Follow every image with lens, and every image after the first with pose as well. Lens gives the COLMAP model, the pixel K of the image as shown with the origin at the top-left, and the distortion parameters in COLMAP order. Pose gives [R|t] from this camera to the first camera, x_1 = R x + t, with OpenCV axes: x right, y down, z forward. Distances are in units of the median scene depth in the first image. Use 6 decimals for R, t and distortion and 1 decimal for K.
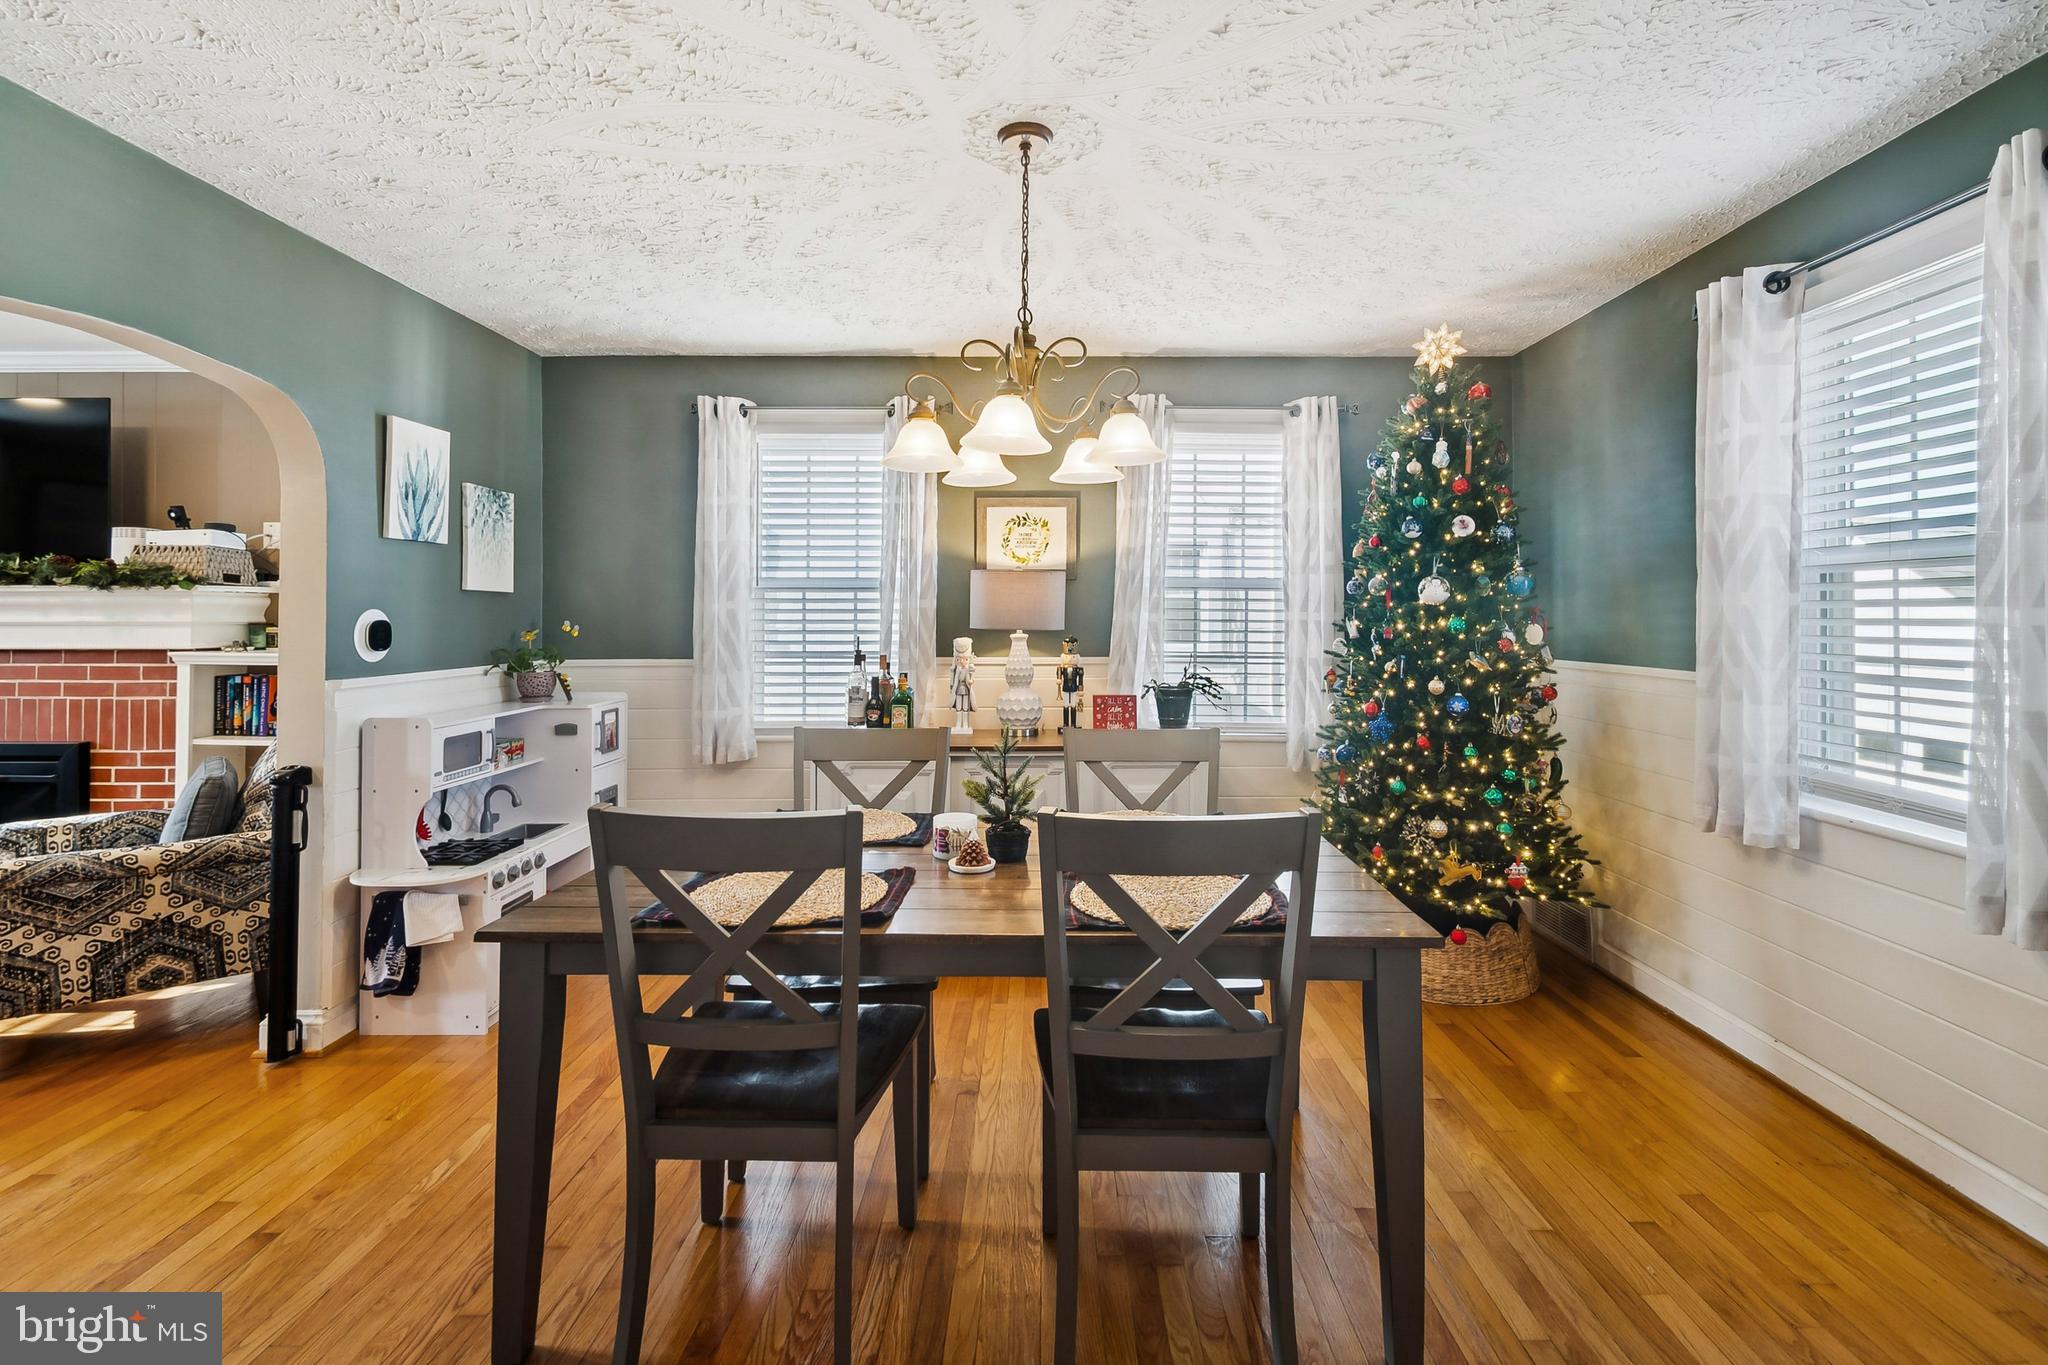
lens RADIAL K [[954.0, 0, 1007.5], [0, 954.0, 632.9], [0, 0, 1]] dist [0.027297, -0.000621]
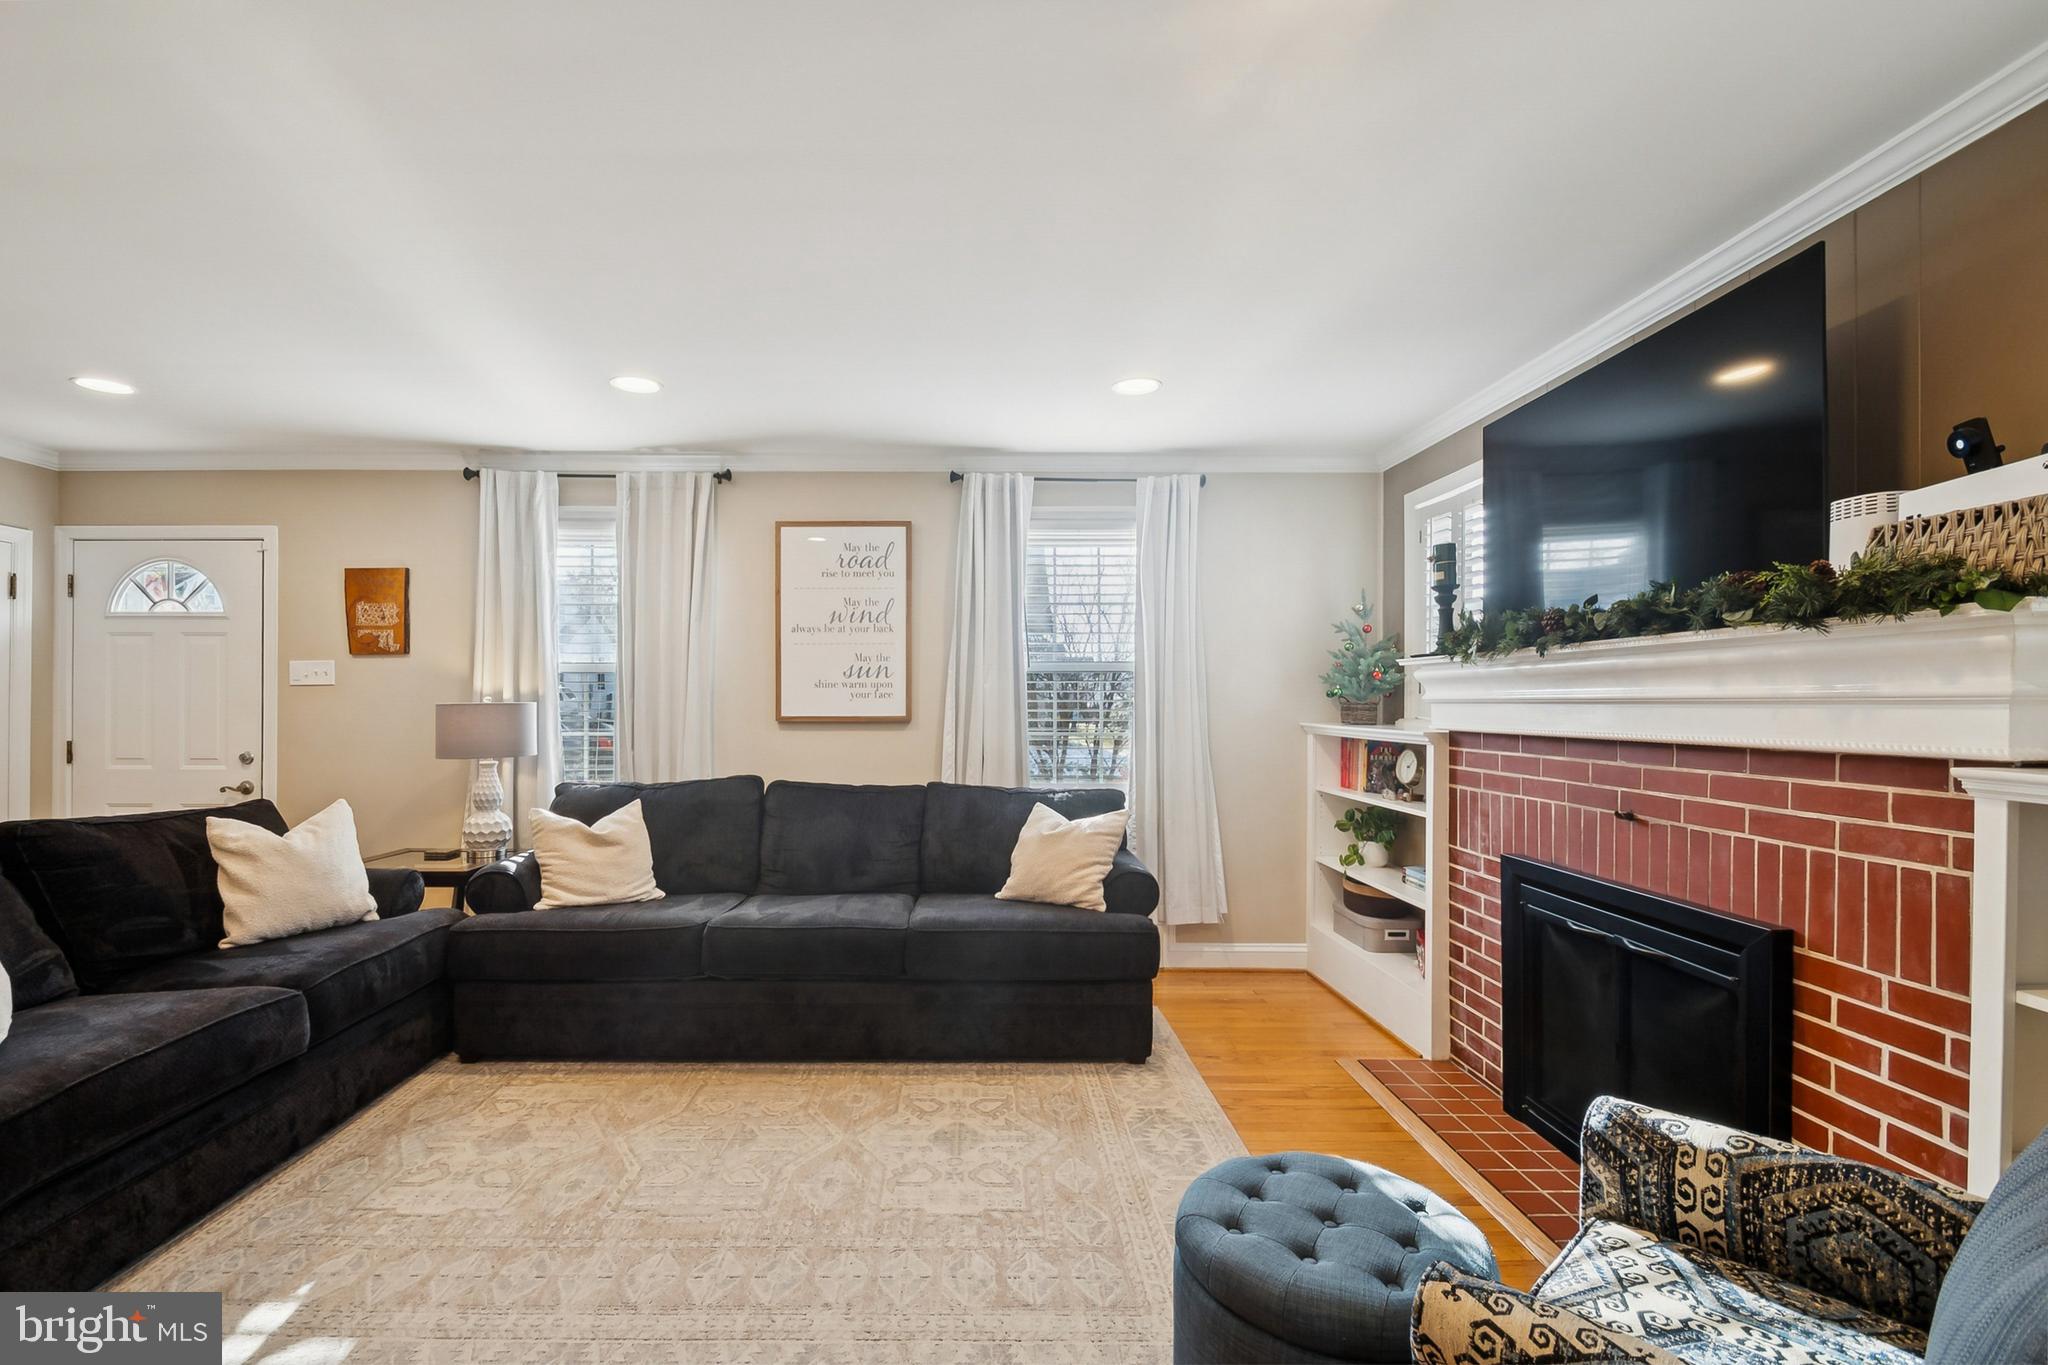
lens RADIAL K [[899.3, 0, 967.6], [0, 899.3, 683.2], [0, 0, 1]] dist [-0.000252, -0.007483]
pose [[0.026876, -0.022663, -0.999382, -0.482345], [-0.016830, 0.999591, -0.023120, -0.000145], [0.999497, 0.017441, 0.026484, 0.555924]]
